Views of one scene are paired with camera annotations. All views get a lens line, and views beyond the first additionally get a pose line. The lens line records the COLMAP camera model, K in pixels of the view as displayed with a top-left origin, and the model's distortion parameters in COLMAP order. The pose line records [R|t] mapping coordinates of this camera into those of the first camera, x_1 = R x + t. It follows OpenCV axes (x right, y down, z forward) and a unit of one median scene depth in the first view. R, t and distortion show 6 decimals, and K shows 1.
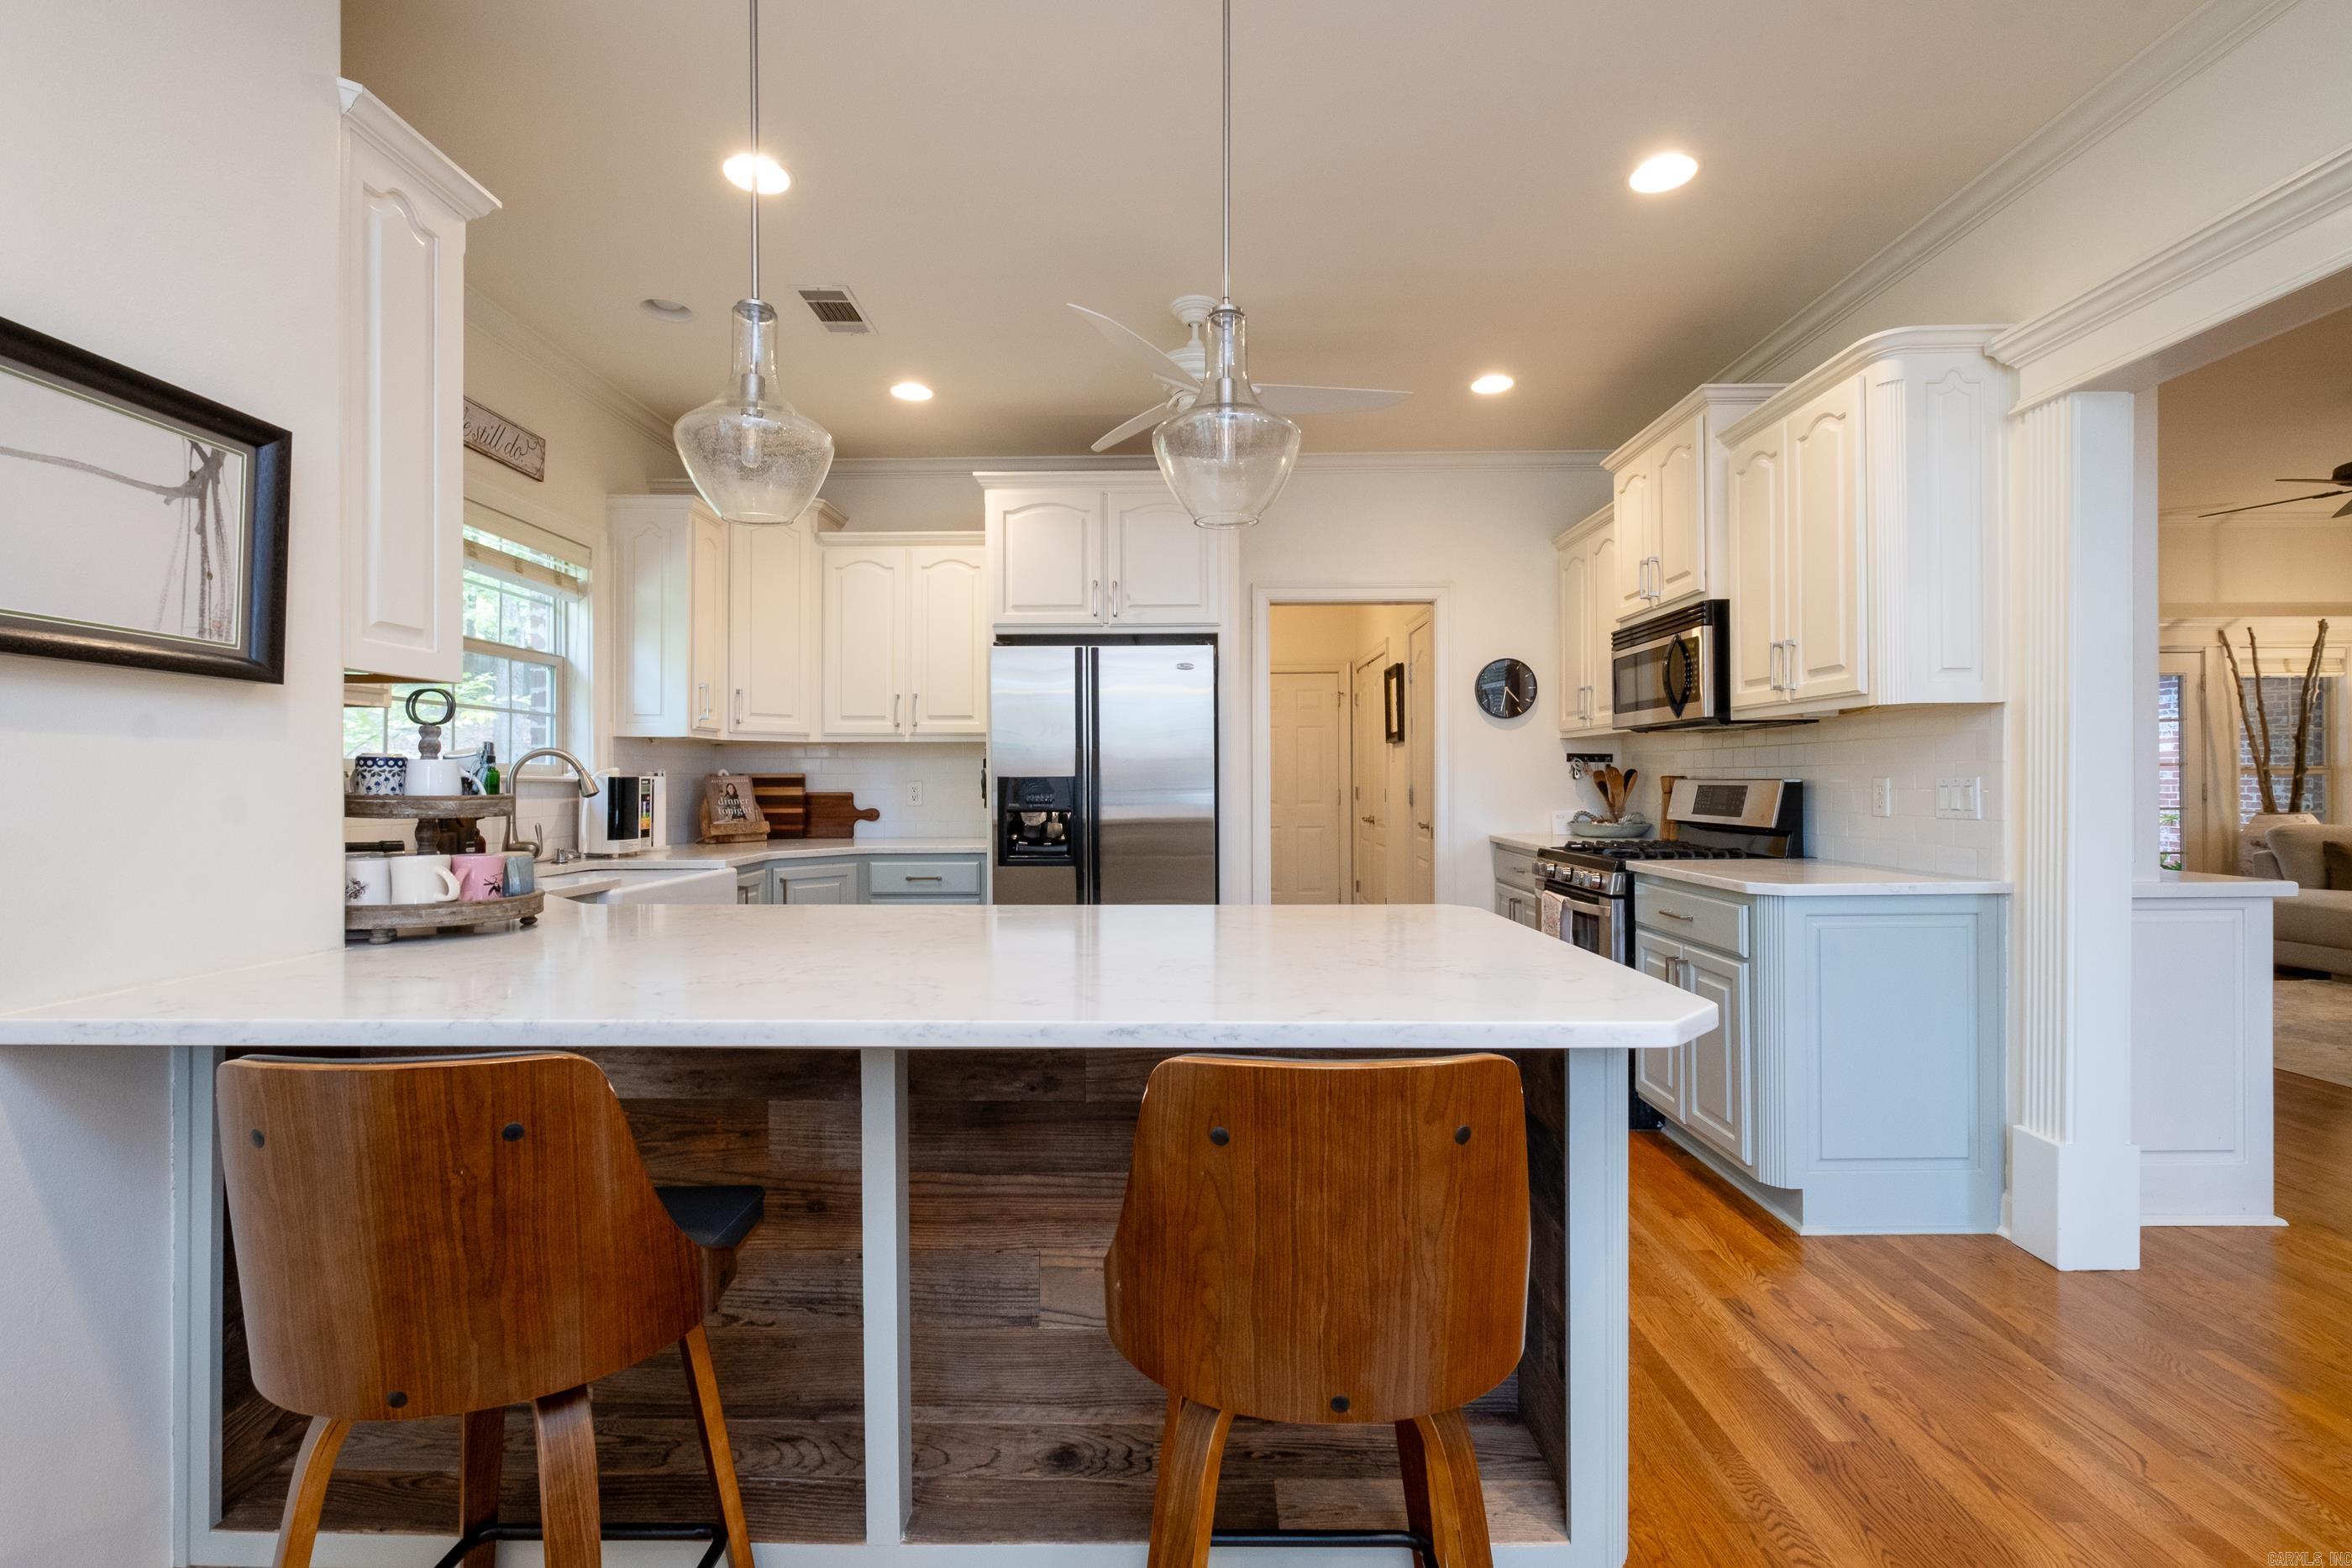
lens RADIAL K [[1031.4, 0, 1182.9], [0, 1031.4, 774.3], [0, 0, 1]] dist [-0.000658, 0.000173]
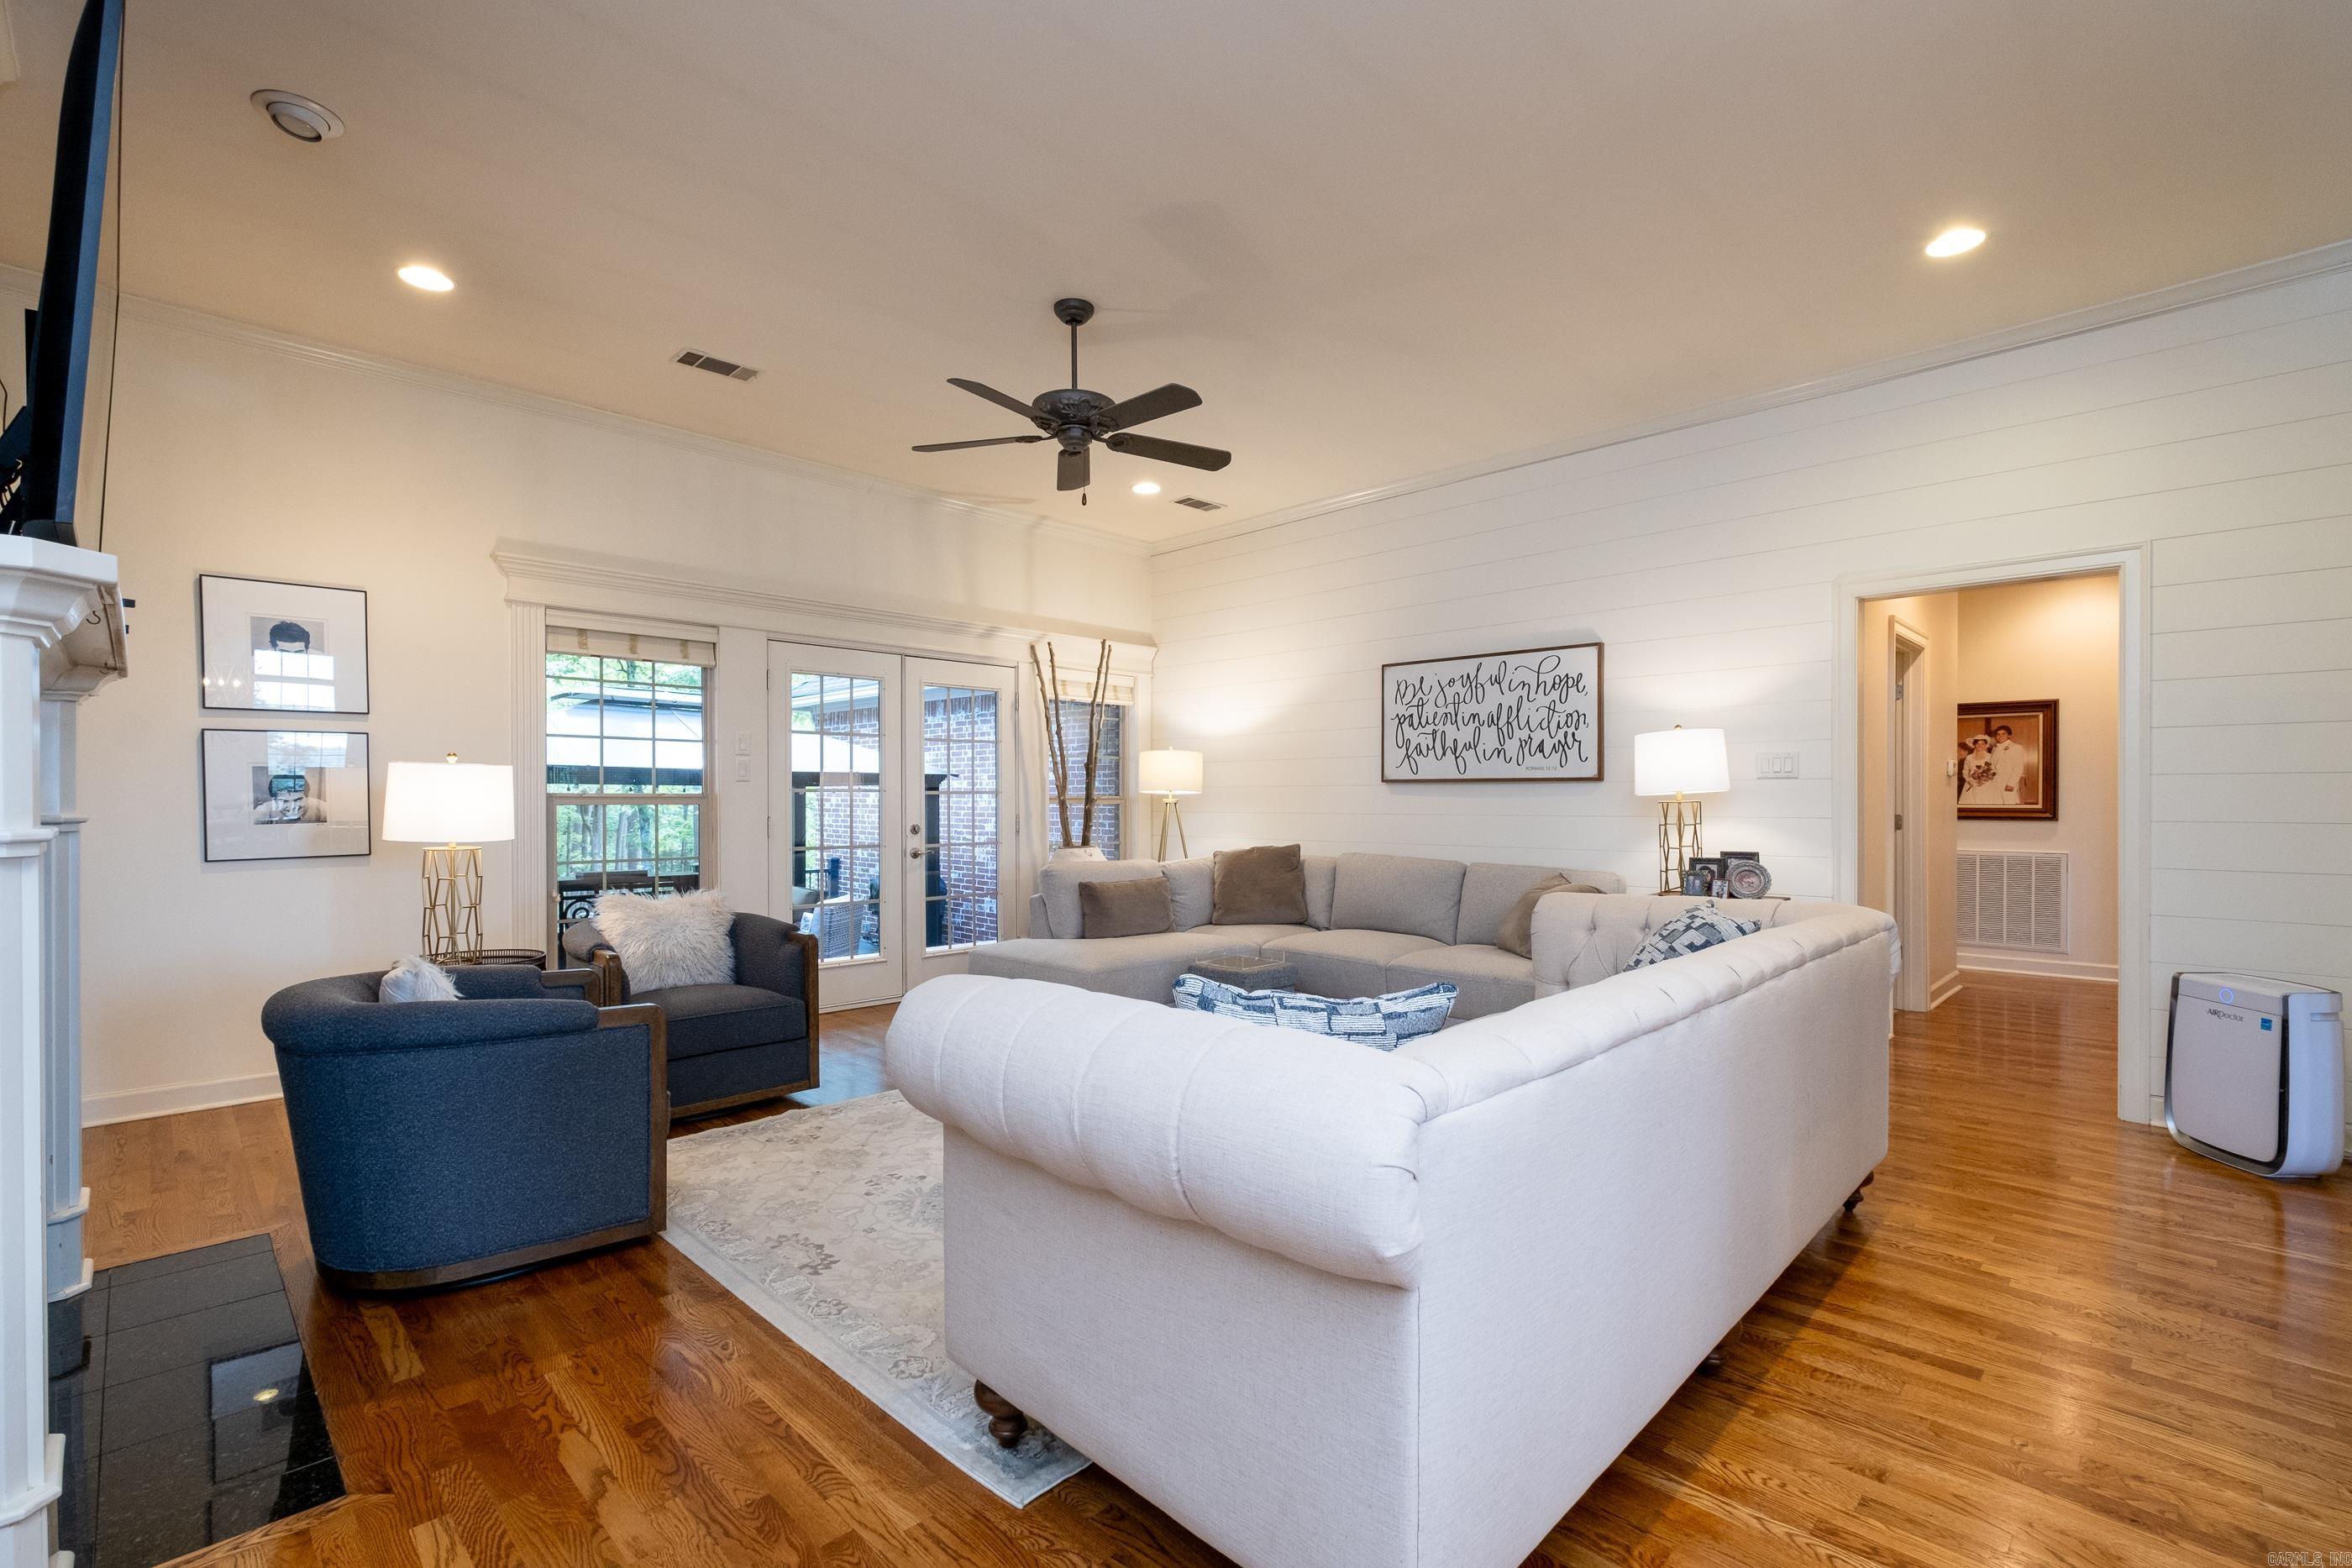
lens RADIAL K [[1059.1, 0, 1175.0], [0, 1059.1, 837.7], [0, 0, 1]] dist [-0.001180, -0.000305]
pose [[0.698725, -0.020903, 0.715085, 0.773371], [-0.006140, 0.999361, 0.035212, -0.008401], [-0.715364, -0.028994, 0.698150, 0.466380]]
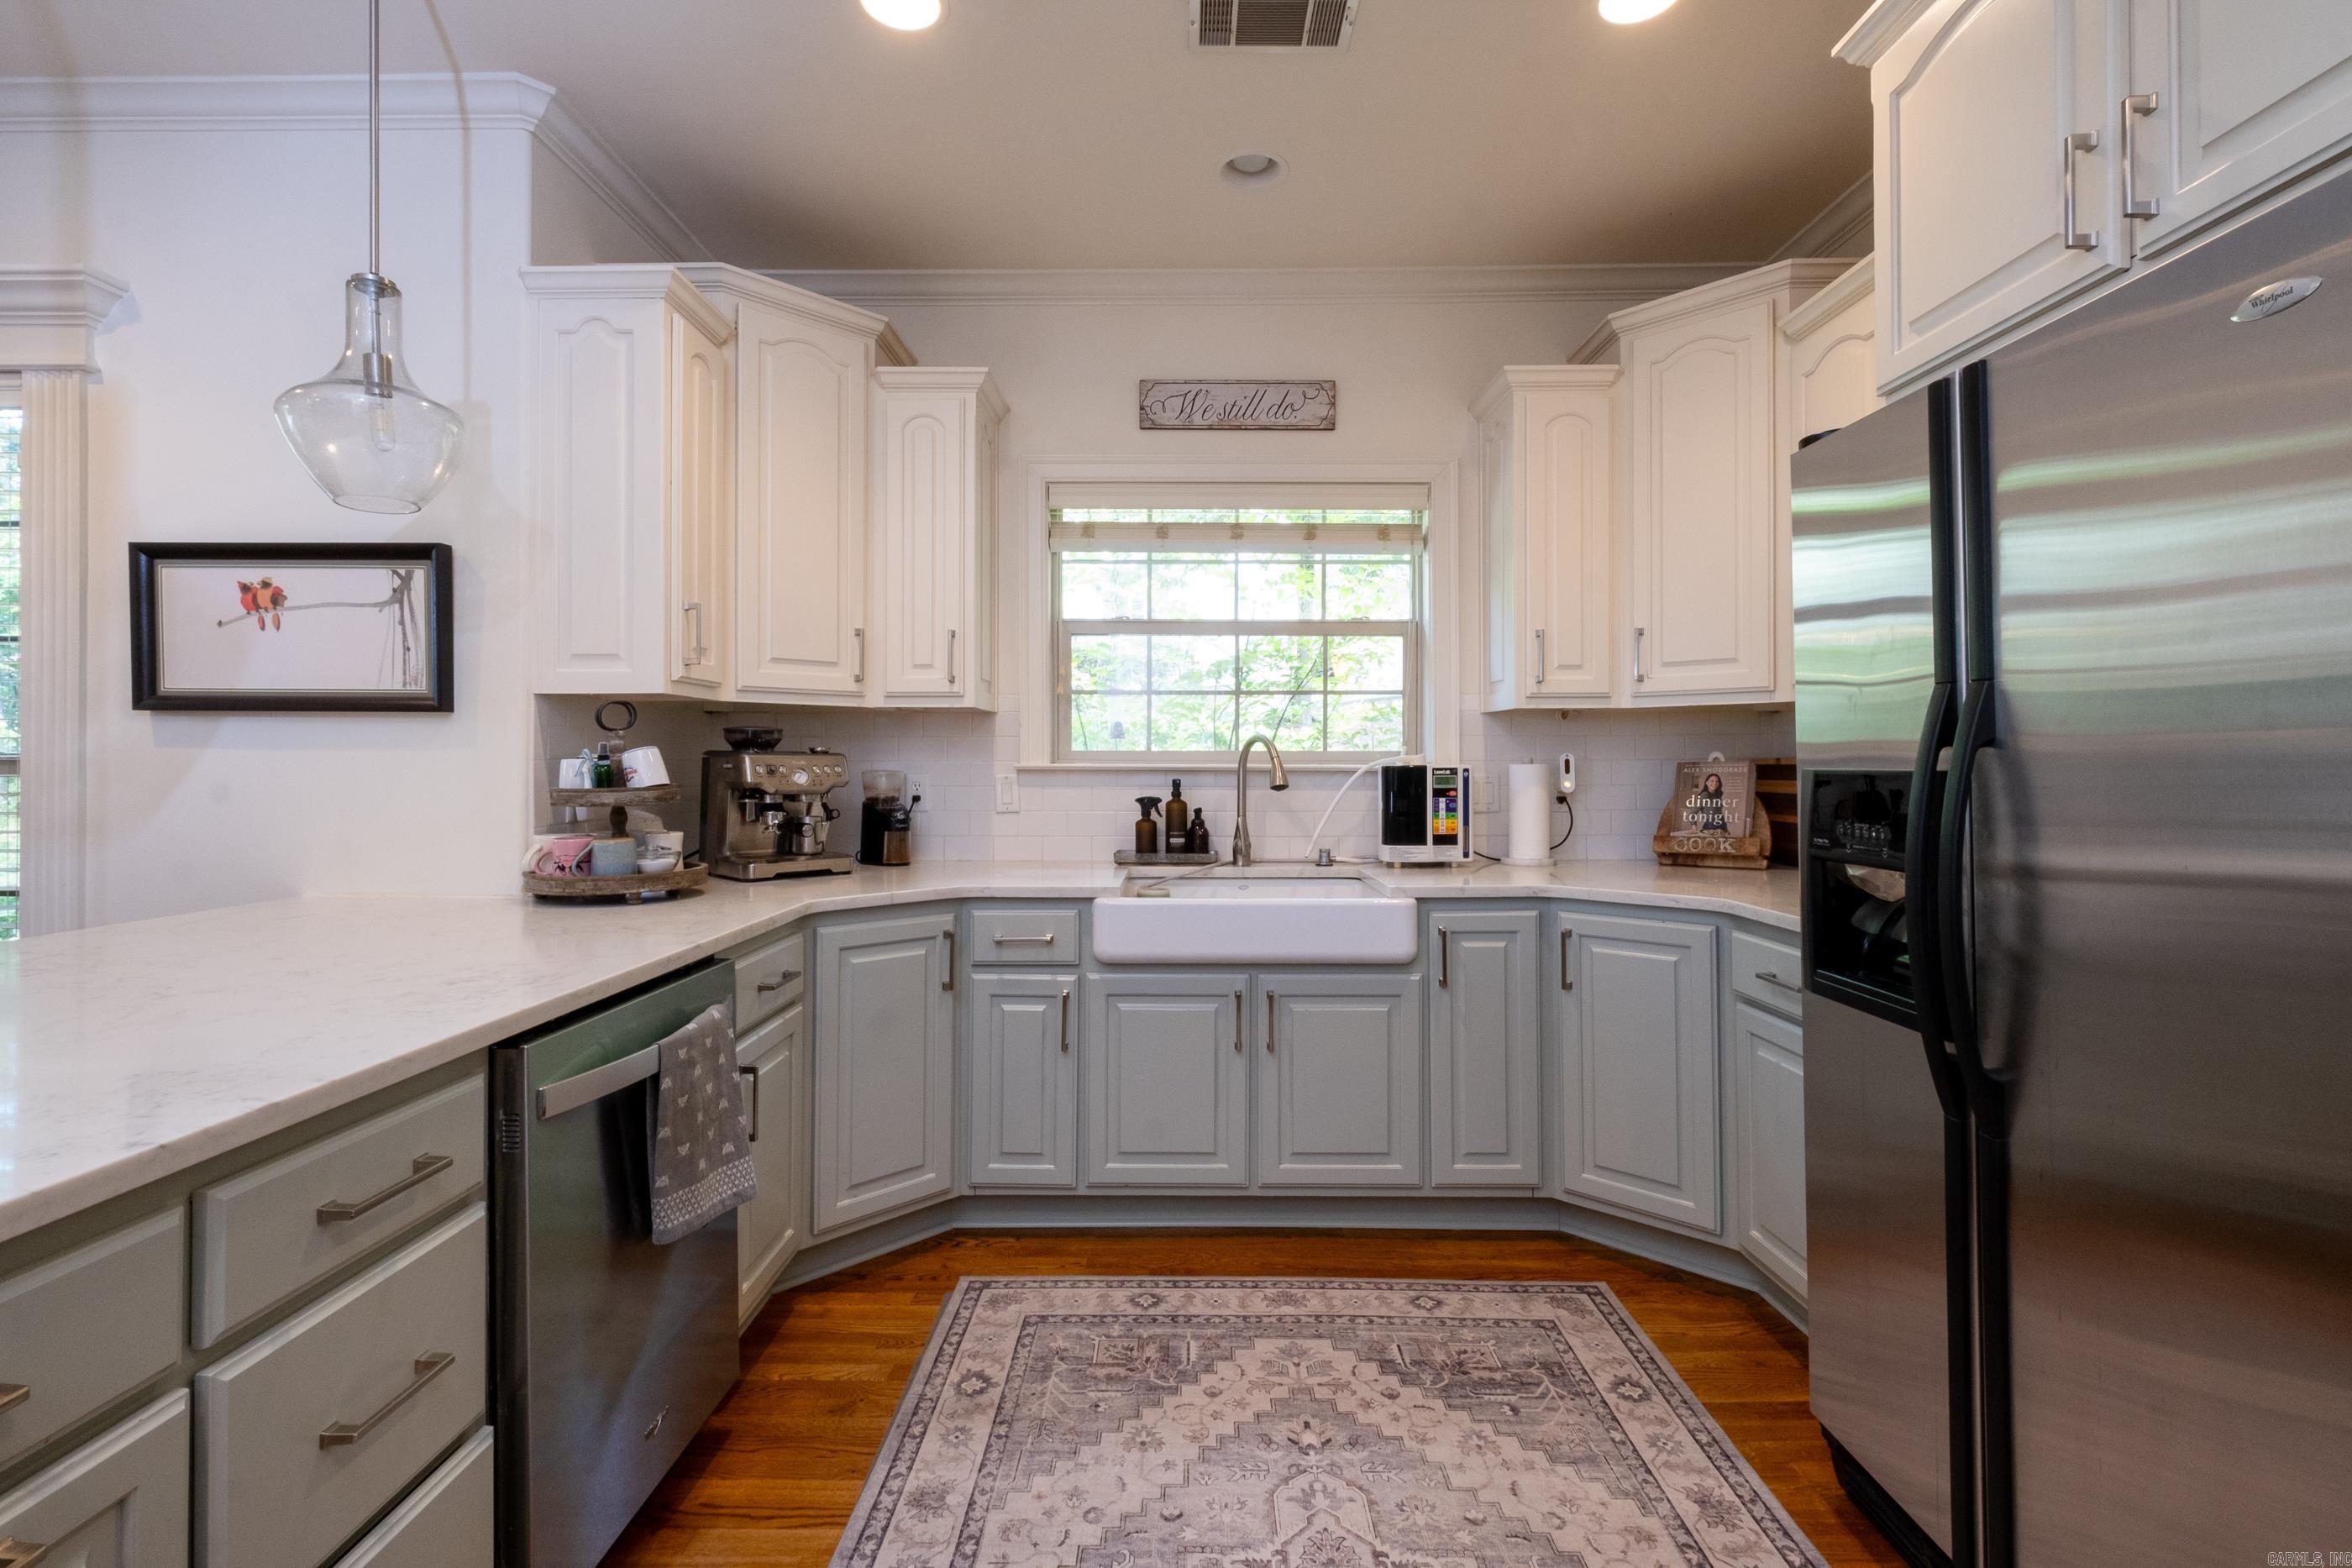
lens RADIAL K [[1044.1, 0, 1174.4], [0, 1044.1, 747.8], [0, 0, 1]] dist [-0.001116, -0.000123]
pose [[-0.003075, -0.008229, -0.999961, 0.236805], [0.008496, 0.999930, -0.008255, -0.005348], [0.999959, -0.008521, -0.003005, 0.766721]]
